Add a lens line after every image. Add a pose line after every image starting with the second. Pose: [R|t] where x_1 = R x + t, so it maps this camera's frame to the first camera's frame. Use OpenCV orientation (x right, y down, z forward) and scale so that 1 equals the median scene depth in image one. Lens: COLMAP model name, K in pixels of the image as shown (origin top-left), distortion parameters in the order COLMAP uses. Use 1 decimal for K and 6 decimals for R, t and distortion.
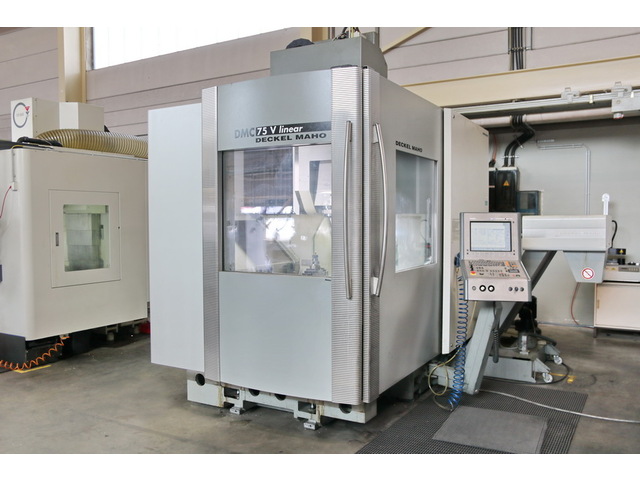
lens RADIAL K [[565.8, 0, 322.0], [0, 565.8, 243.2], [0, 0, 1]] dist [-0.092469, 0.135233]
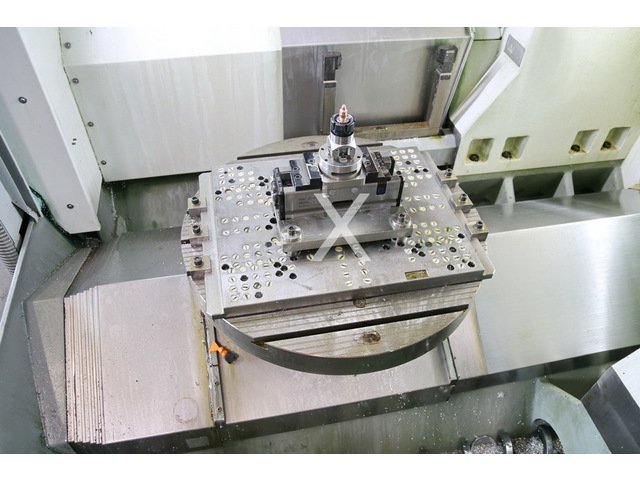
lens RADIAL K [[503.0, 0, 318.0], [0, 503.0, 244.1], [0, 0, 1]] dist [-0.115622, 0.104045]
pose [[0.657902, 0.563583, -0.499539, 0.111755], [-0.063943, 0.702715, 0.708592, -0.086988], [0.750384, -0.434242, 0.498355, 0.812056]]
